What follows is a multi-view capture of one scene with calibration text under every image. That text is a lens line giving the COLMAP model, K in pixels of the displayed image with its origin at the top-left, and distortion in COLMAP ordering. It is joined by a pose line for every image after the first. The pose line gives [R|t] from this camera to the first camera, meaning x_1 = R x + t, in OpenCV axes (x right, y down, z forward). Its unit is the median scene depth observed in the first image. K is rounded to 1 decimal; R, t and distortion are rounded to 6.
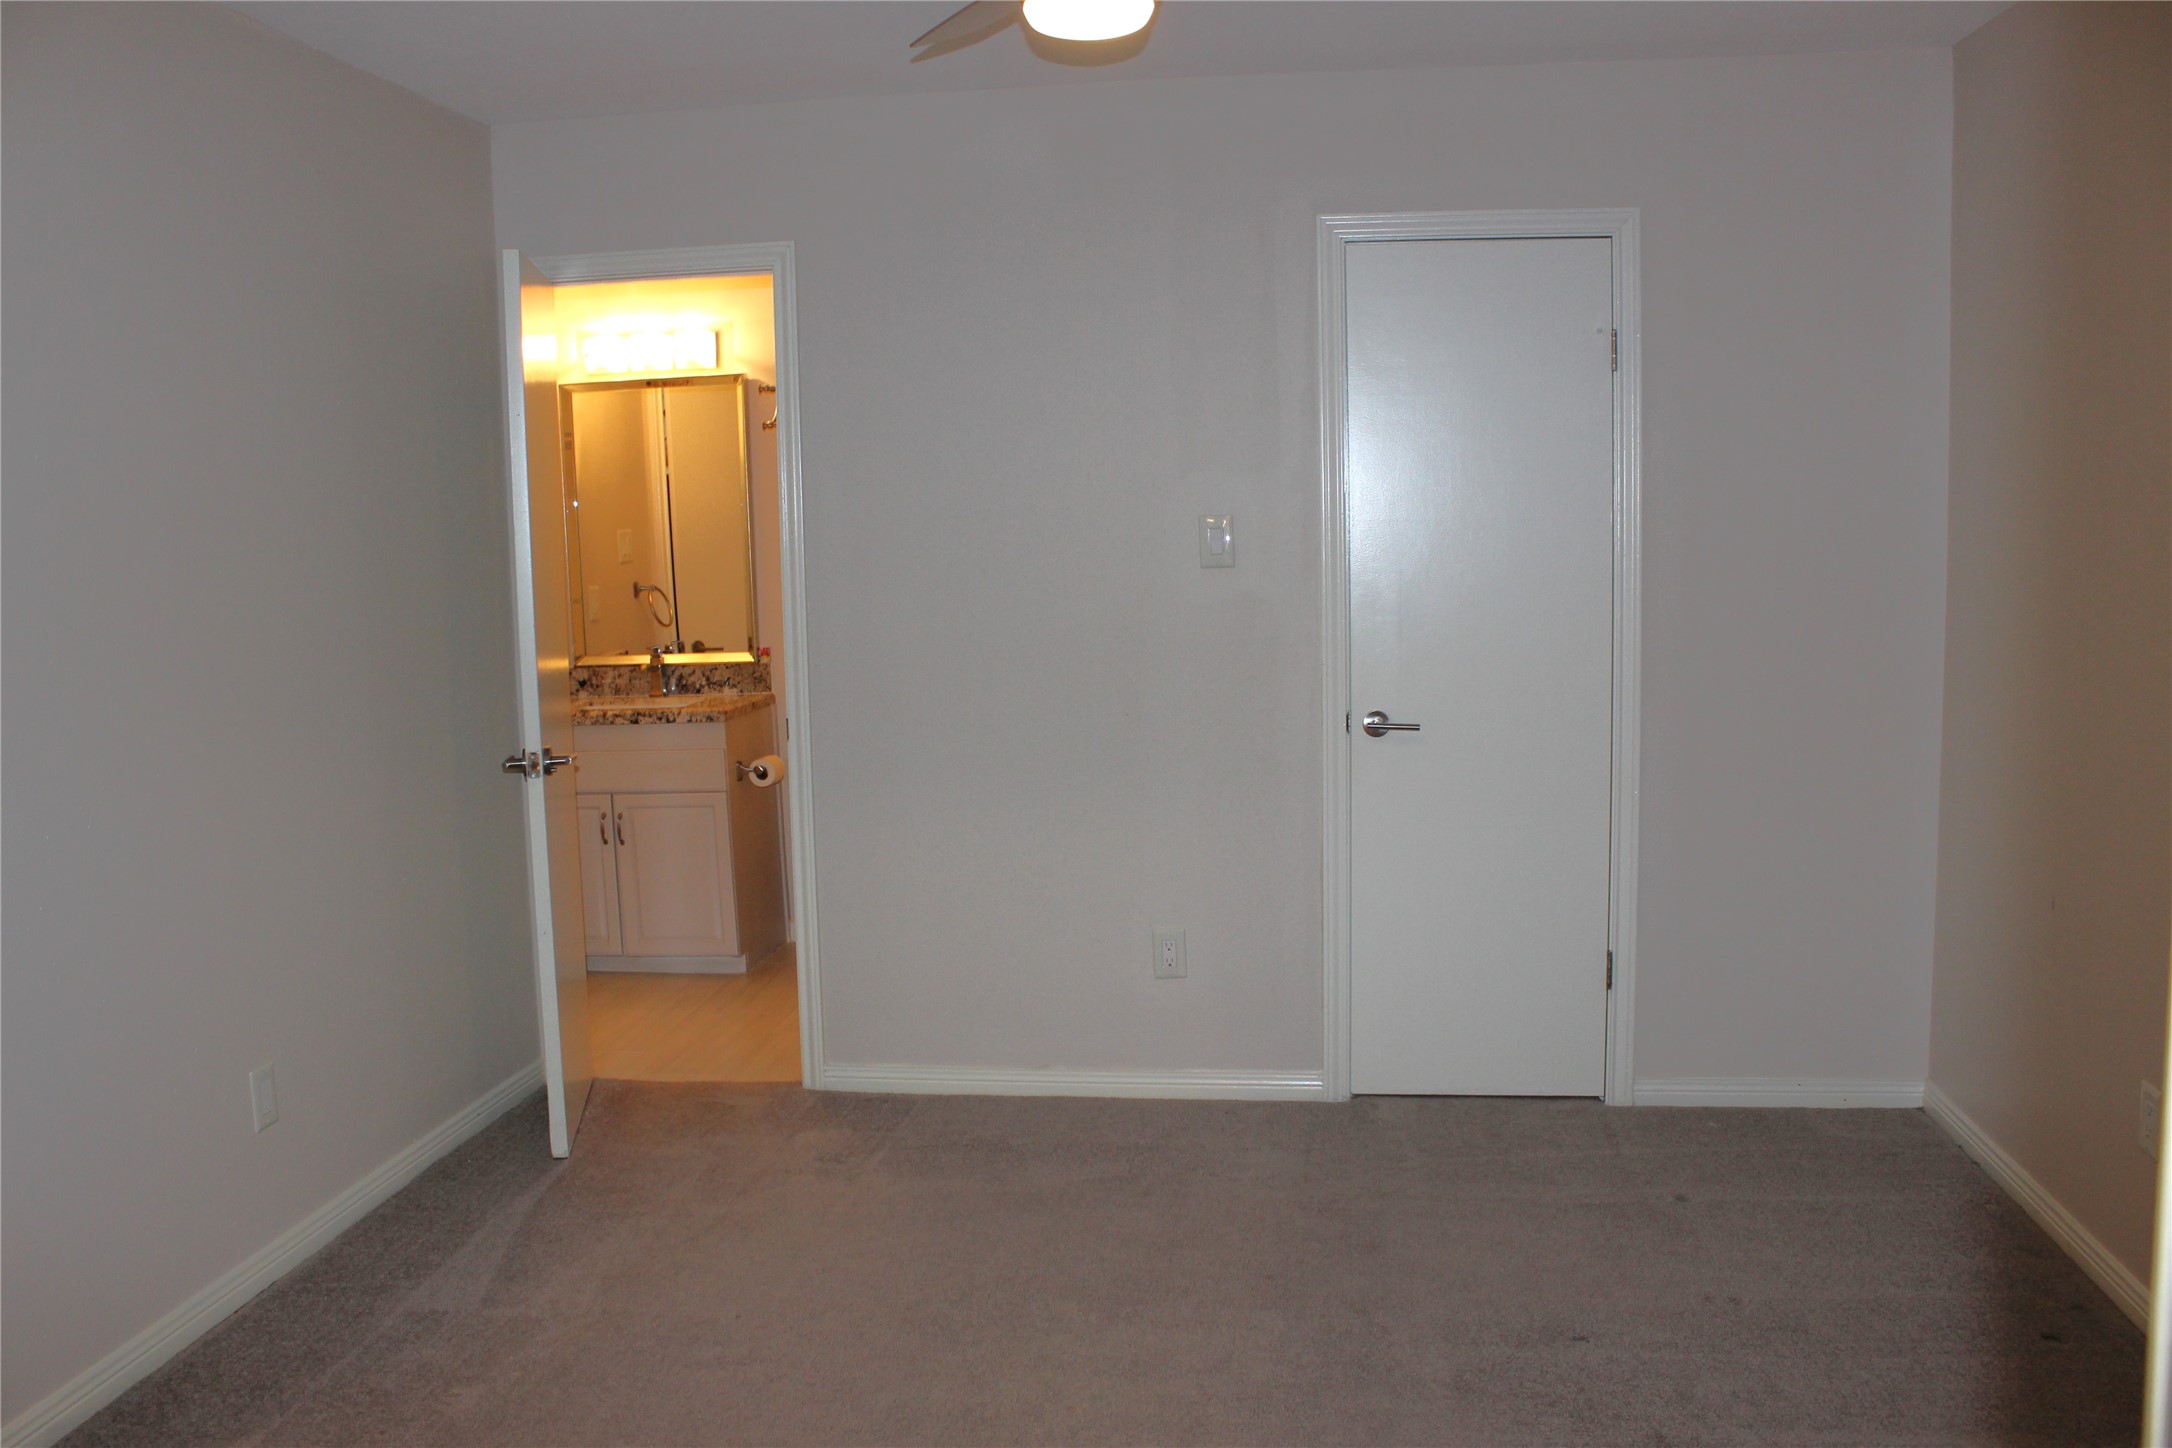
lens RADIAL K [[1887.2, 0, 1082.7], [0, 1887.2, 725.3], [0, 0, 1]] dist [-0.156846, 0.137557]
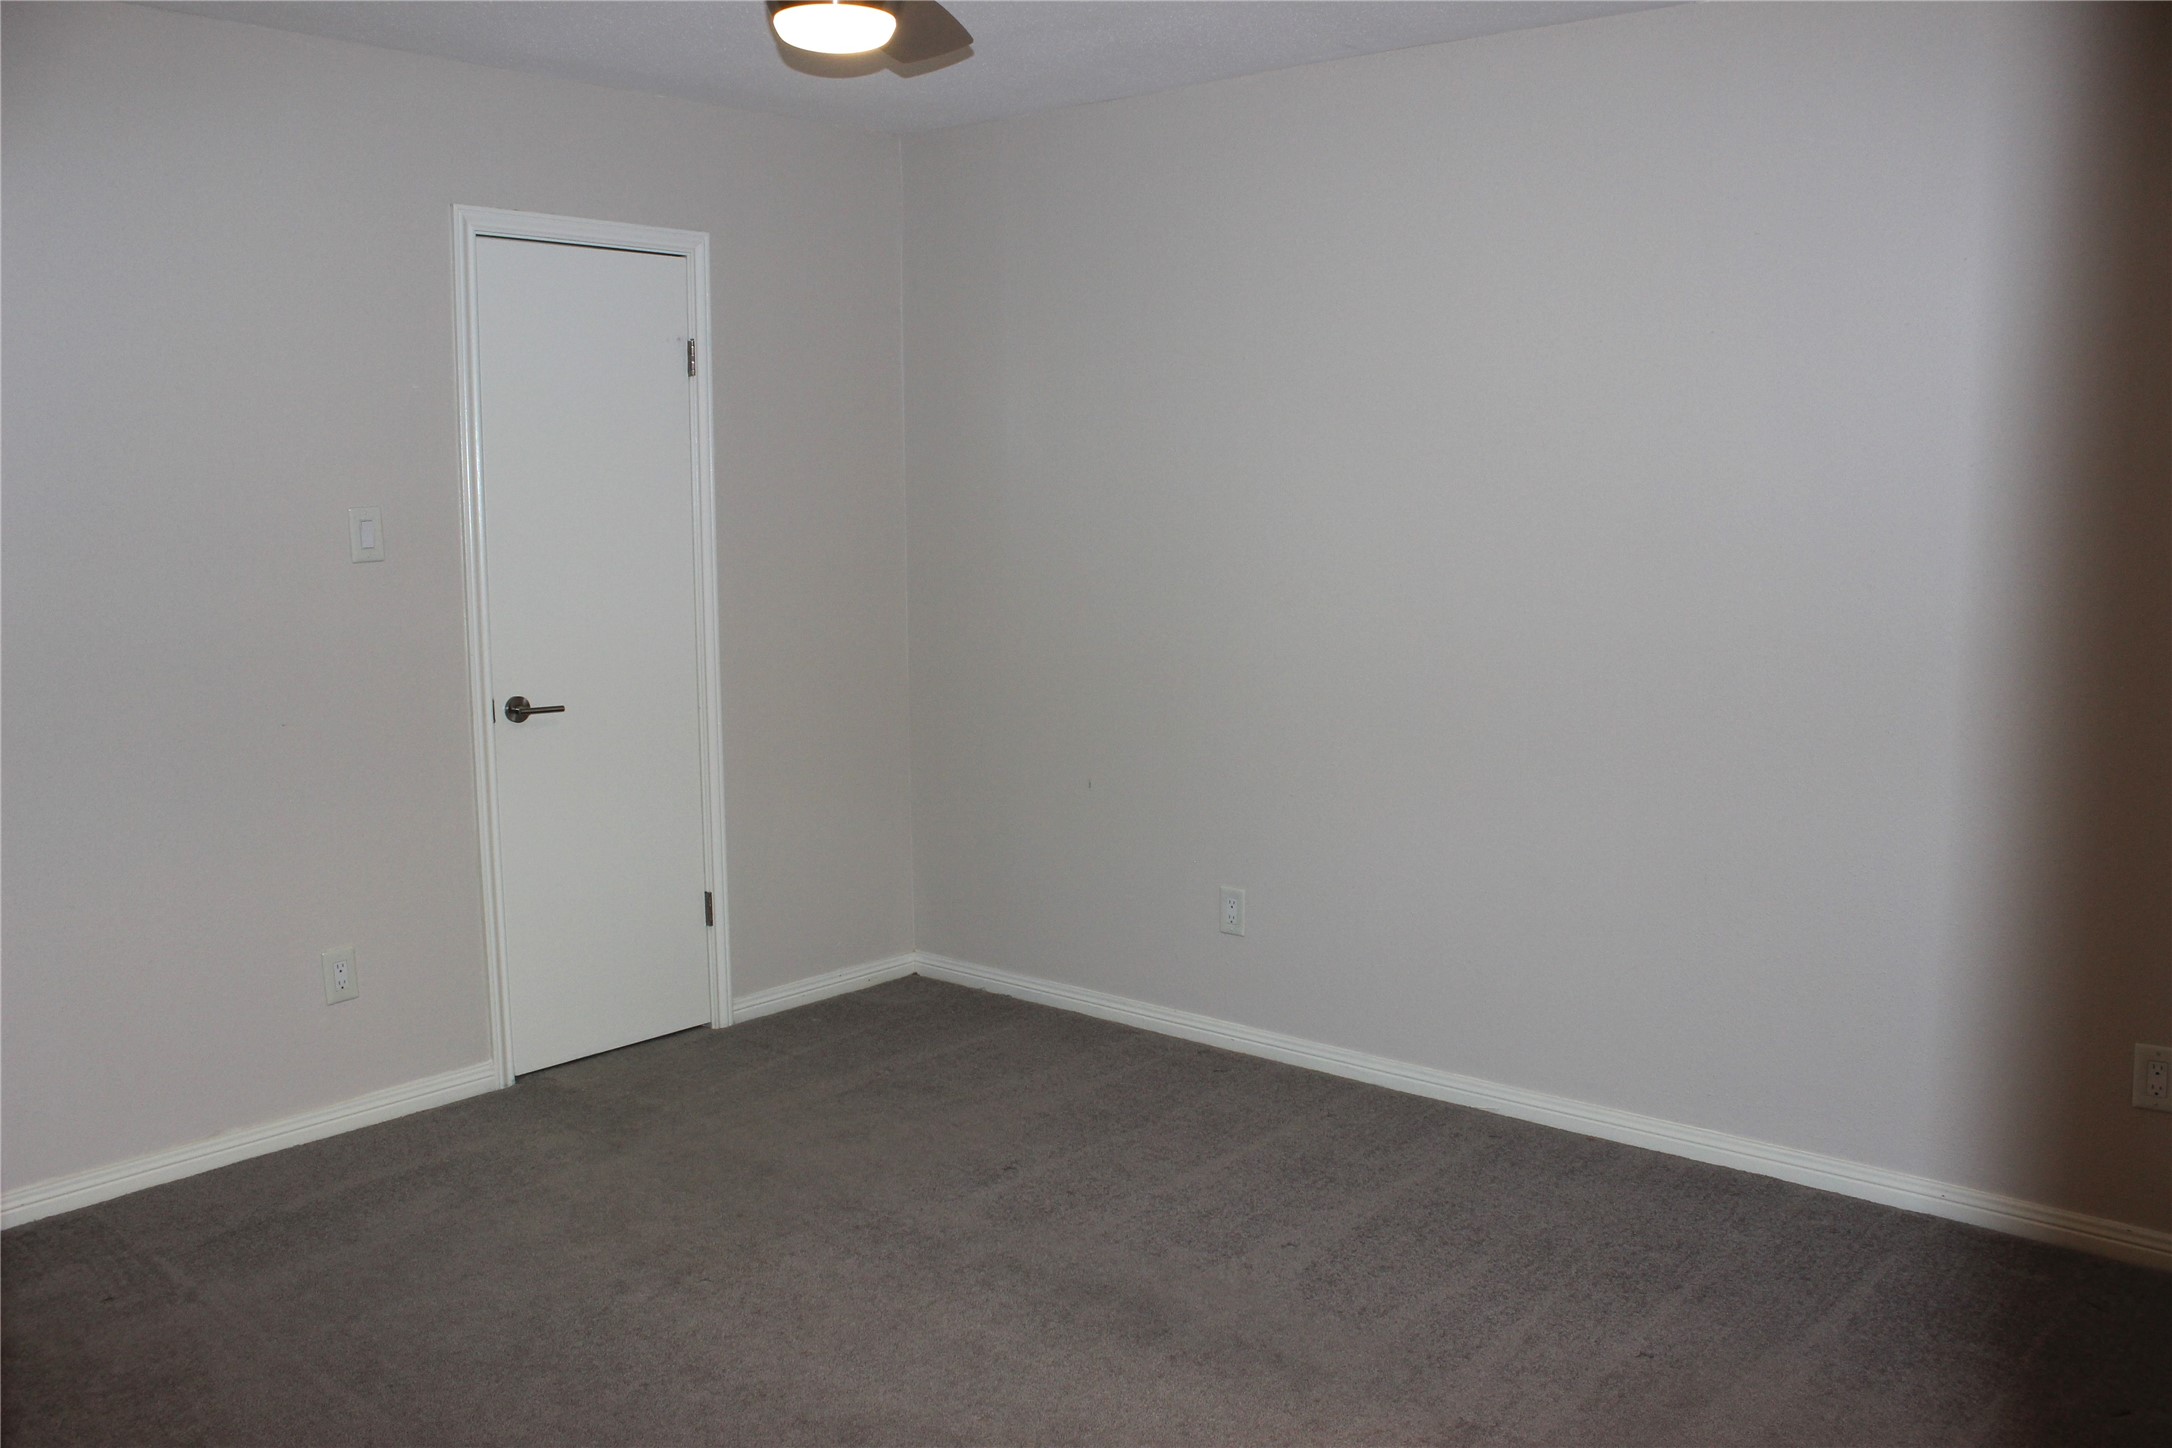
lens RADIAL K [[1887.2, 0, 1083.2], [0, 1887.2, 722.2], [0, 0, 1]] dist [-0.156846, 0.137557]
pose [[0.527993, -0.092502, 0.844196, -0.538308], [0.093523, 0.994338, 0.050461, -0.016247], [-0.844083, 0.052309, 0.533655, 0.198911]]
